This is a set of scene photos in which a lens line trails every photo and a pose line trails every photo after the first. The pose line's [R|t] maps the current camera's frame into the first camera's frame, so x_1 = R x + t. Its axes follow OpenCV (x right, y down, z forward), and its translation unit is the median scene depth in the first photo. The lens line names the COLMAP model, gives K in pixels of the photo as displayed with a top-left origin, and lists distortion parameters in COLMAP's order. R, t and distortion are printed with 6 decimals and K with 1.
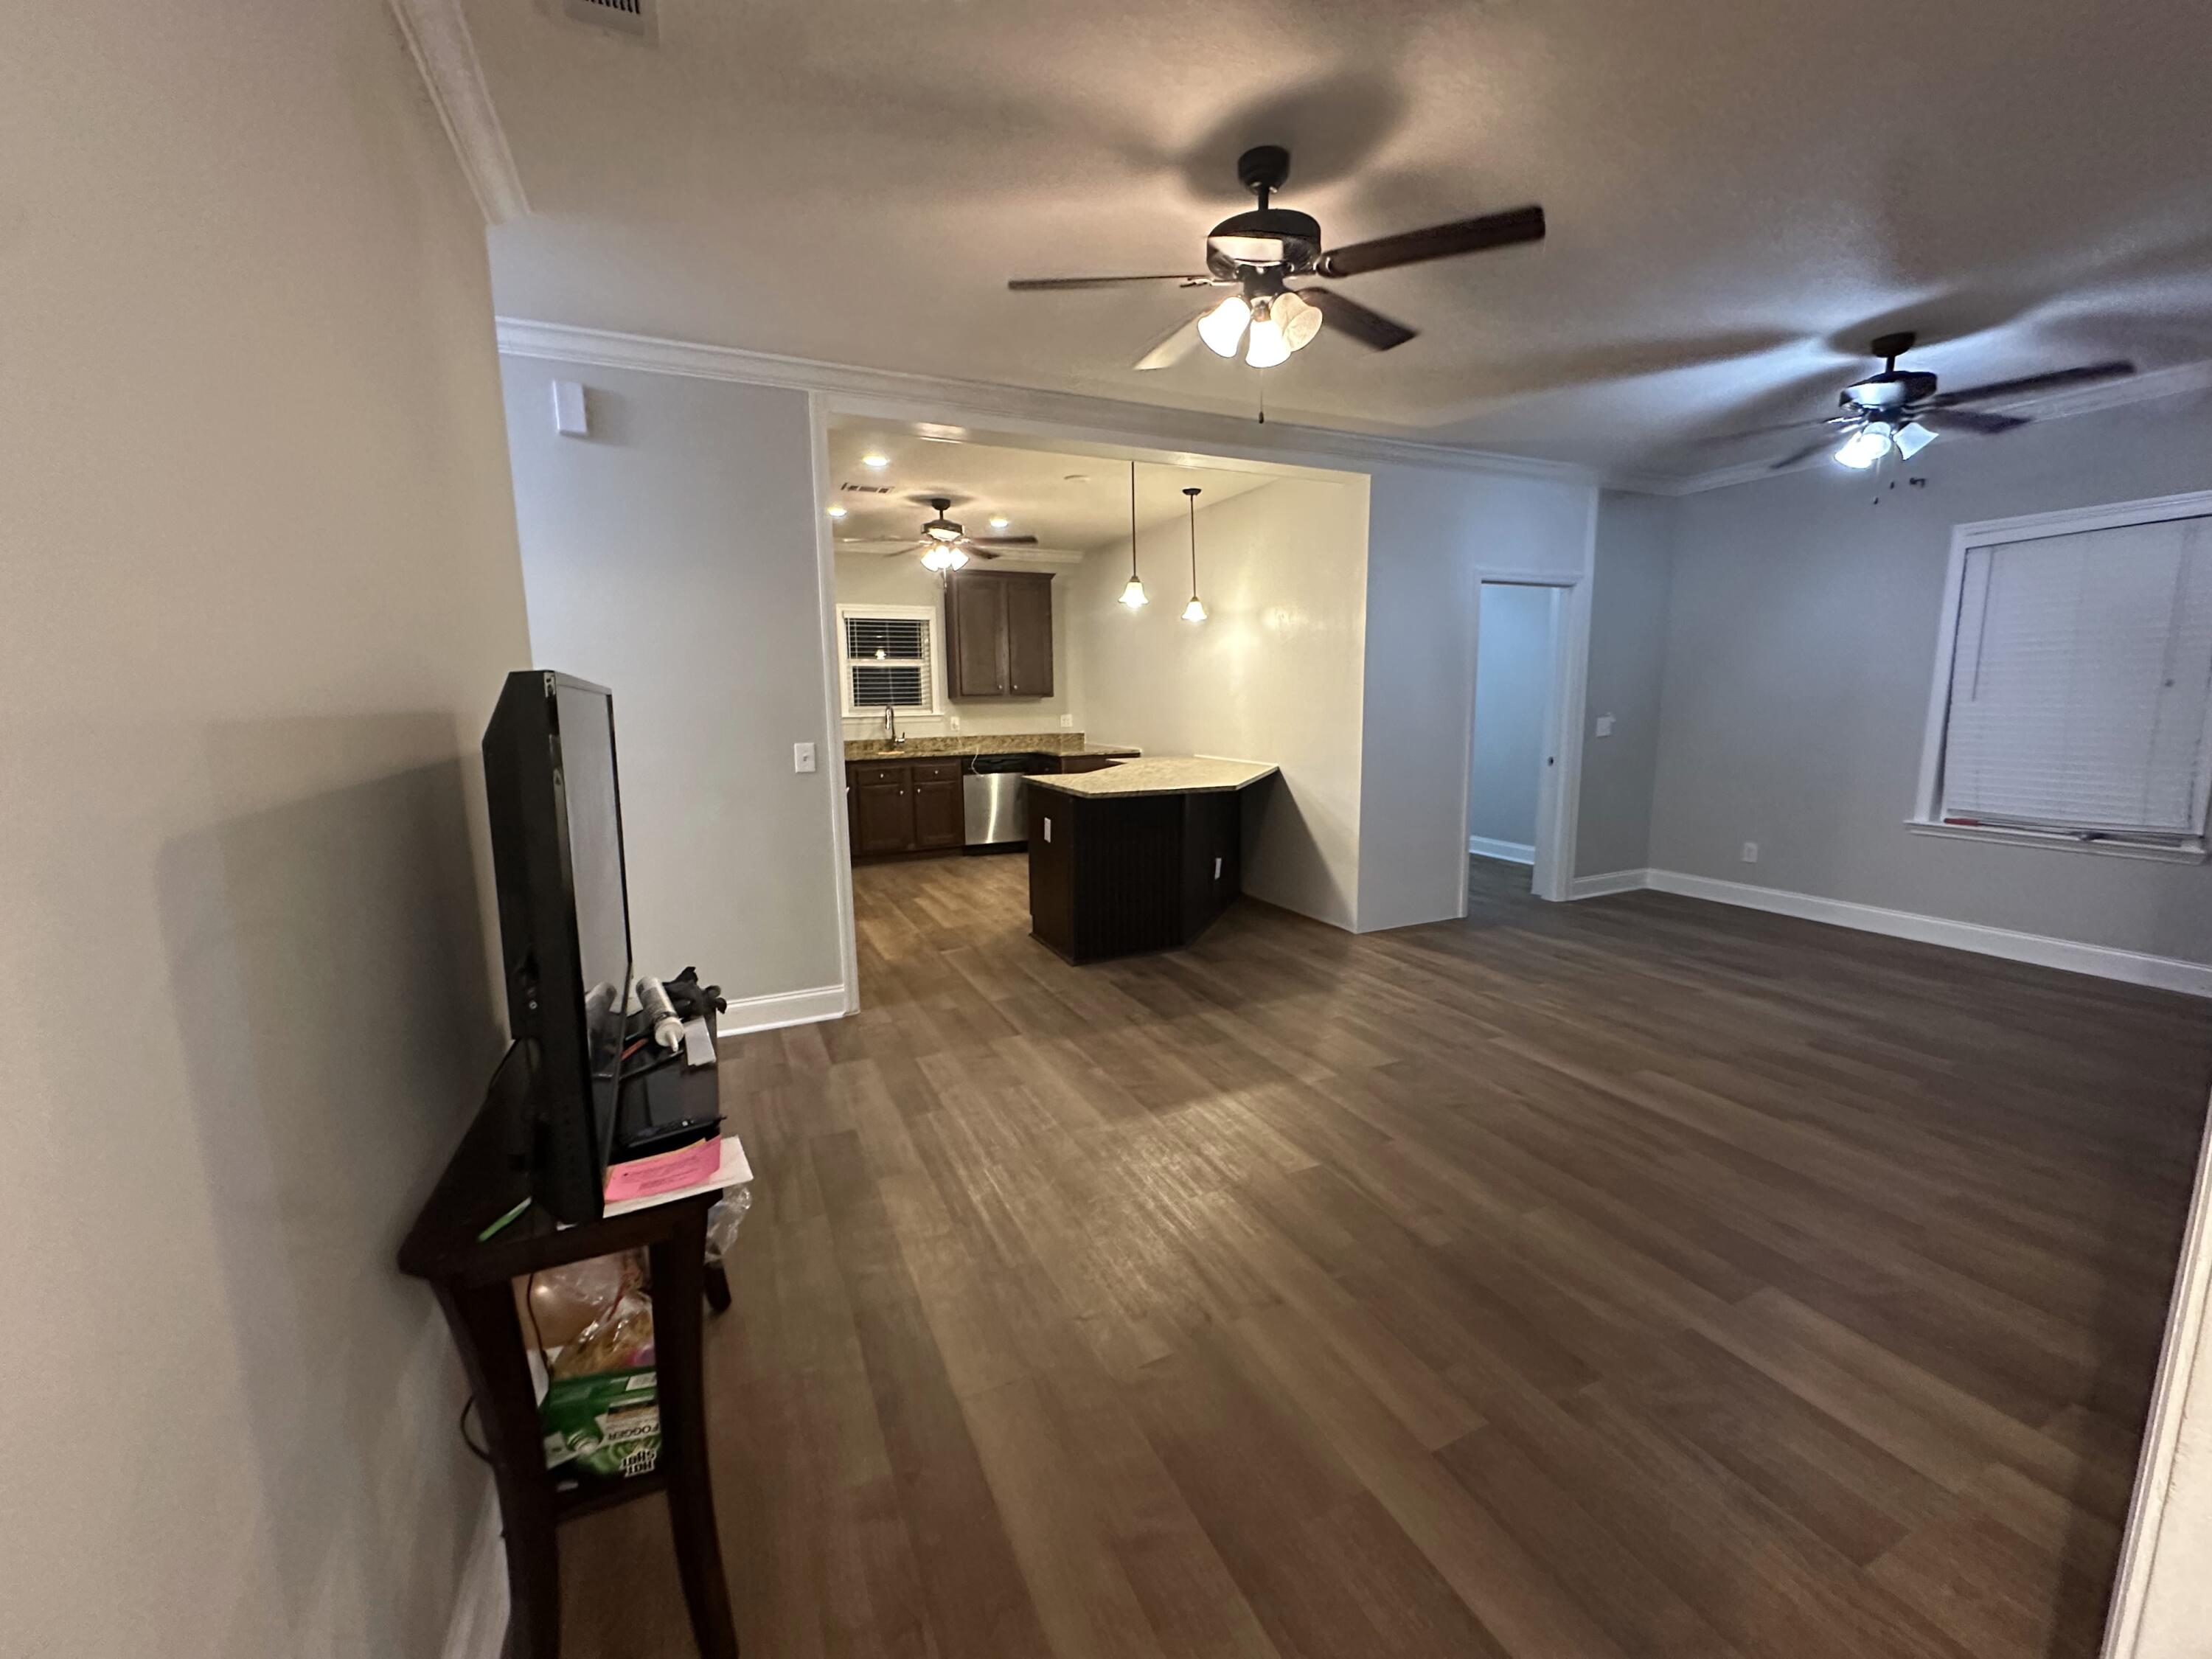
lens RADIAL K [[875.7, 0, 1108.9], [0, 875.7, 824.6], [0, 0, 1]] dist [-0.011453, 0.000071]
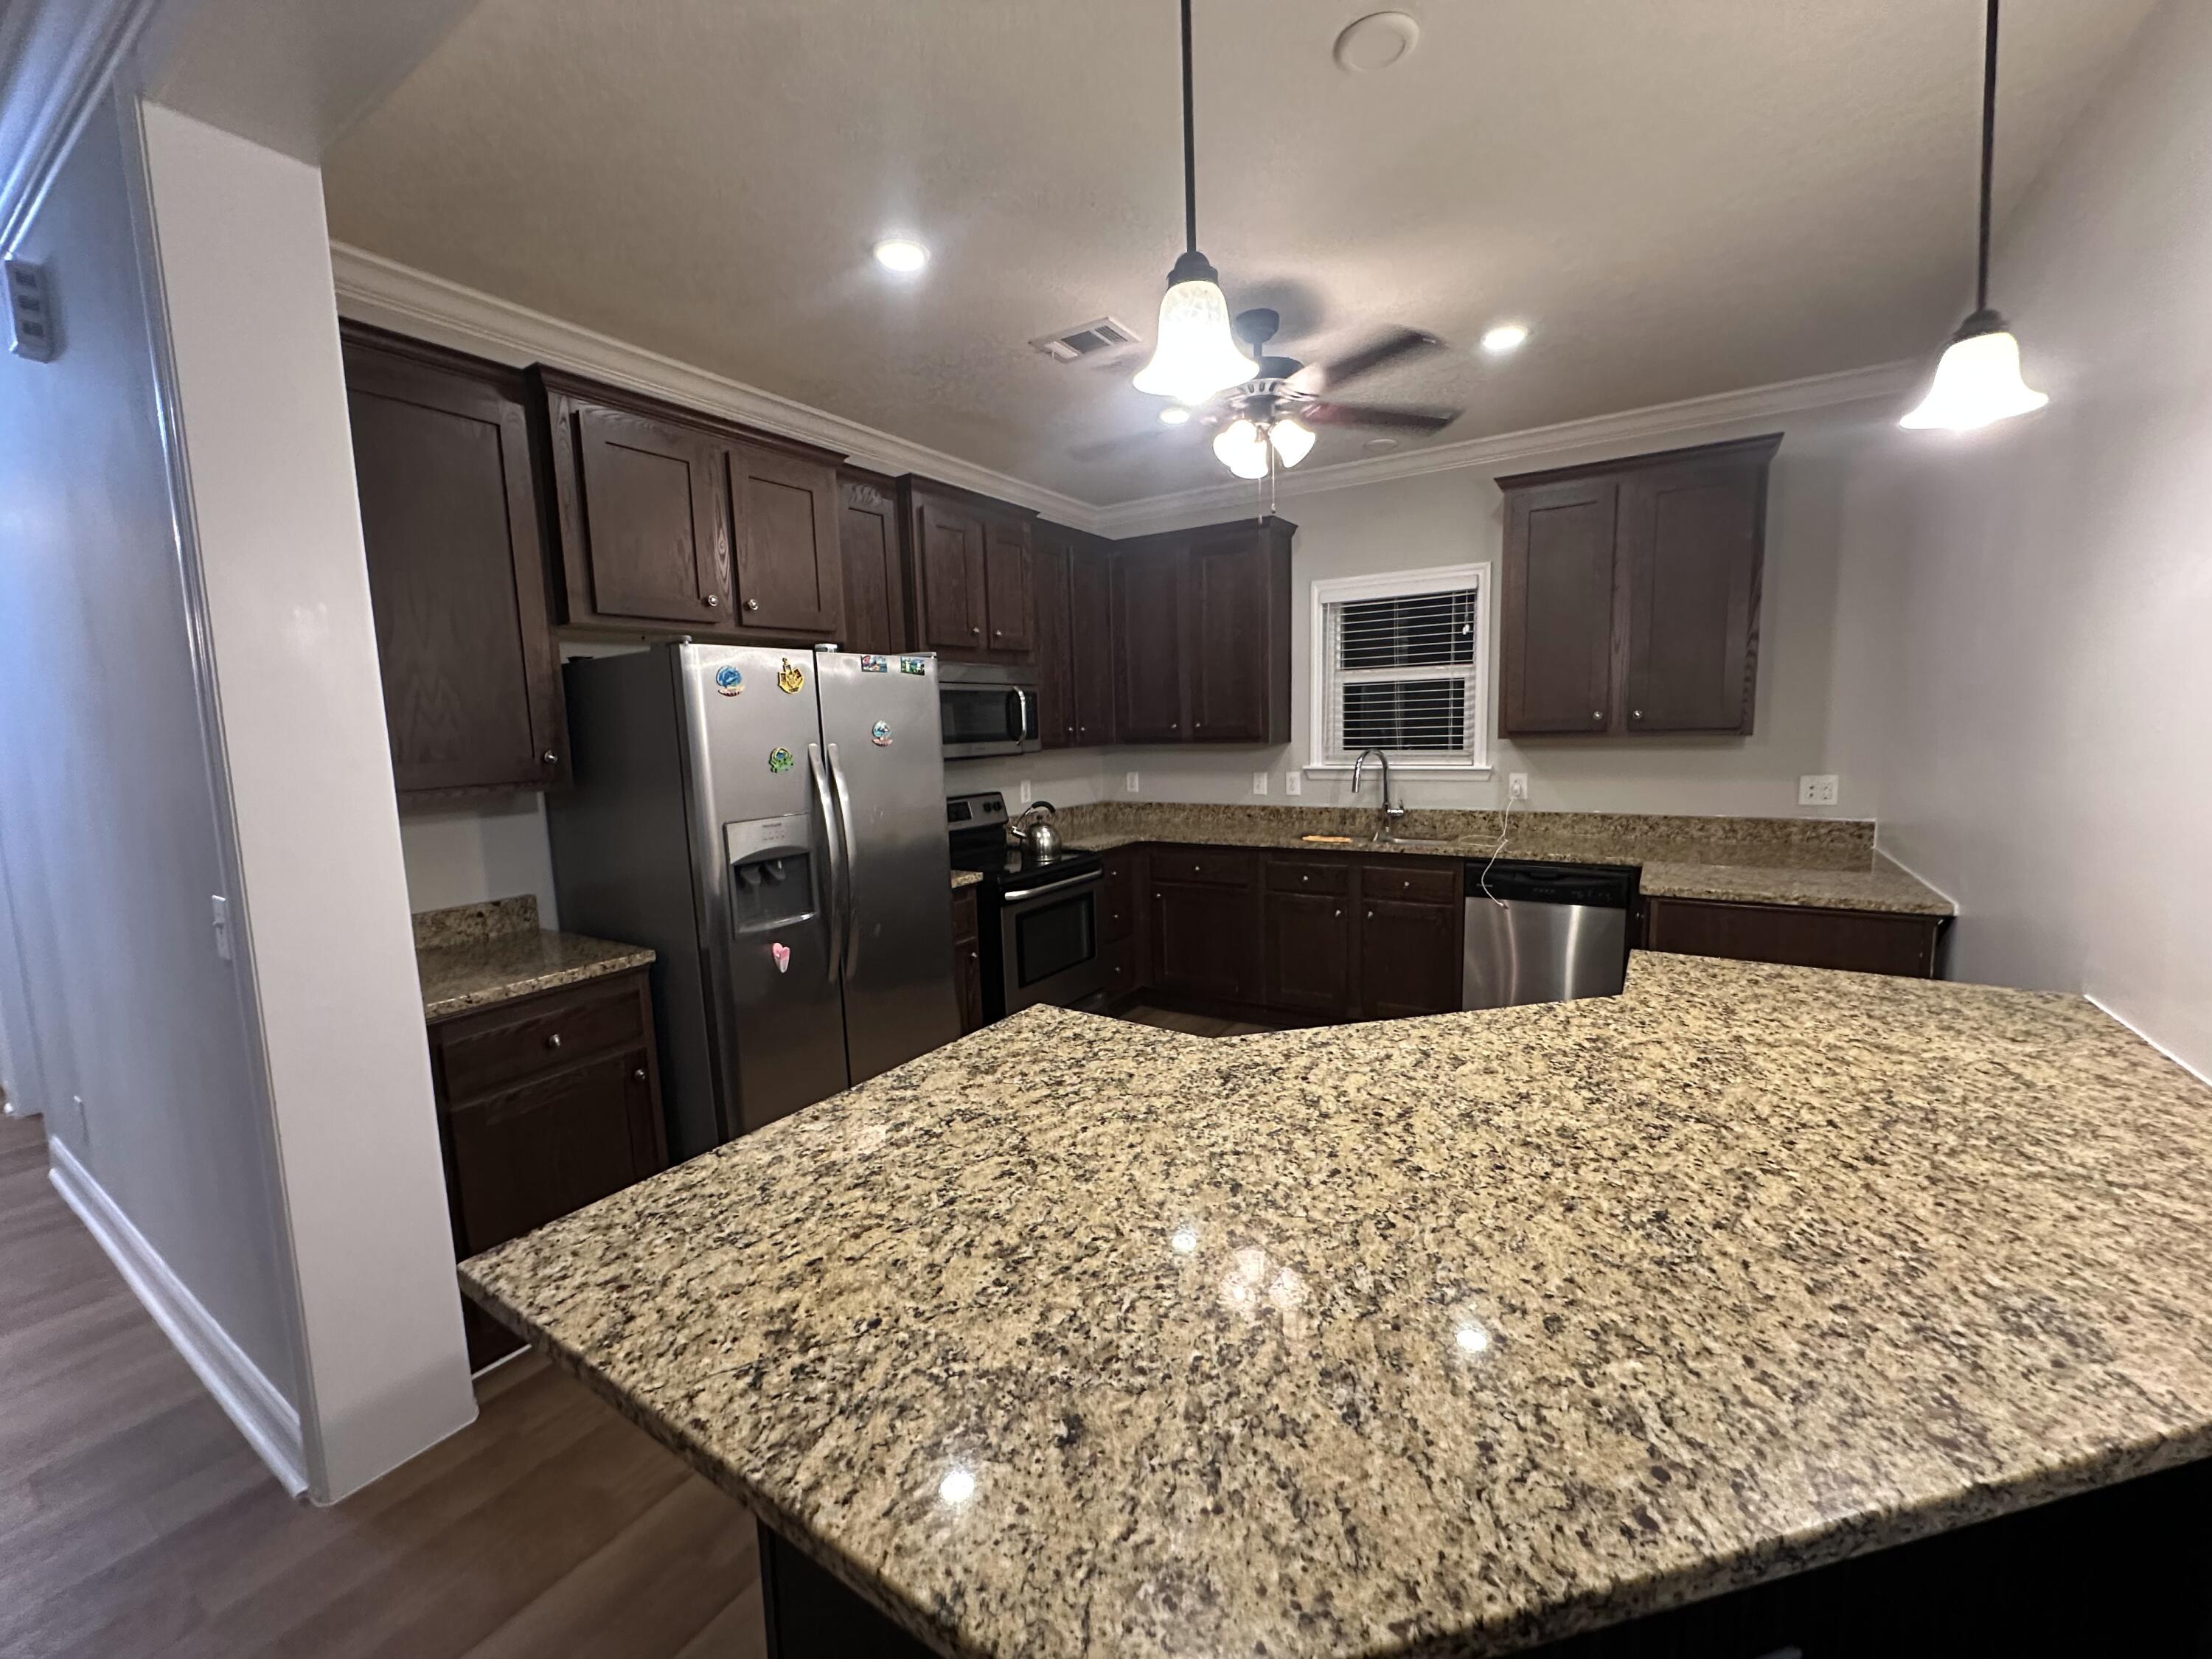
lens RADIAL K [[875.7, 0, 1103.8], [0, 875.7, 828.7], [0, 0, 1]] dist [-0.011453, 0.000071]
pose [[0.540374, 0.092234, -0.836355, 0.123844], [-0.105200, 0.993581, 0.041602, -0.088795], [0.834823, 0.065504, 0.546608, 0.532821]]
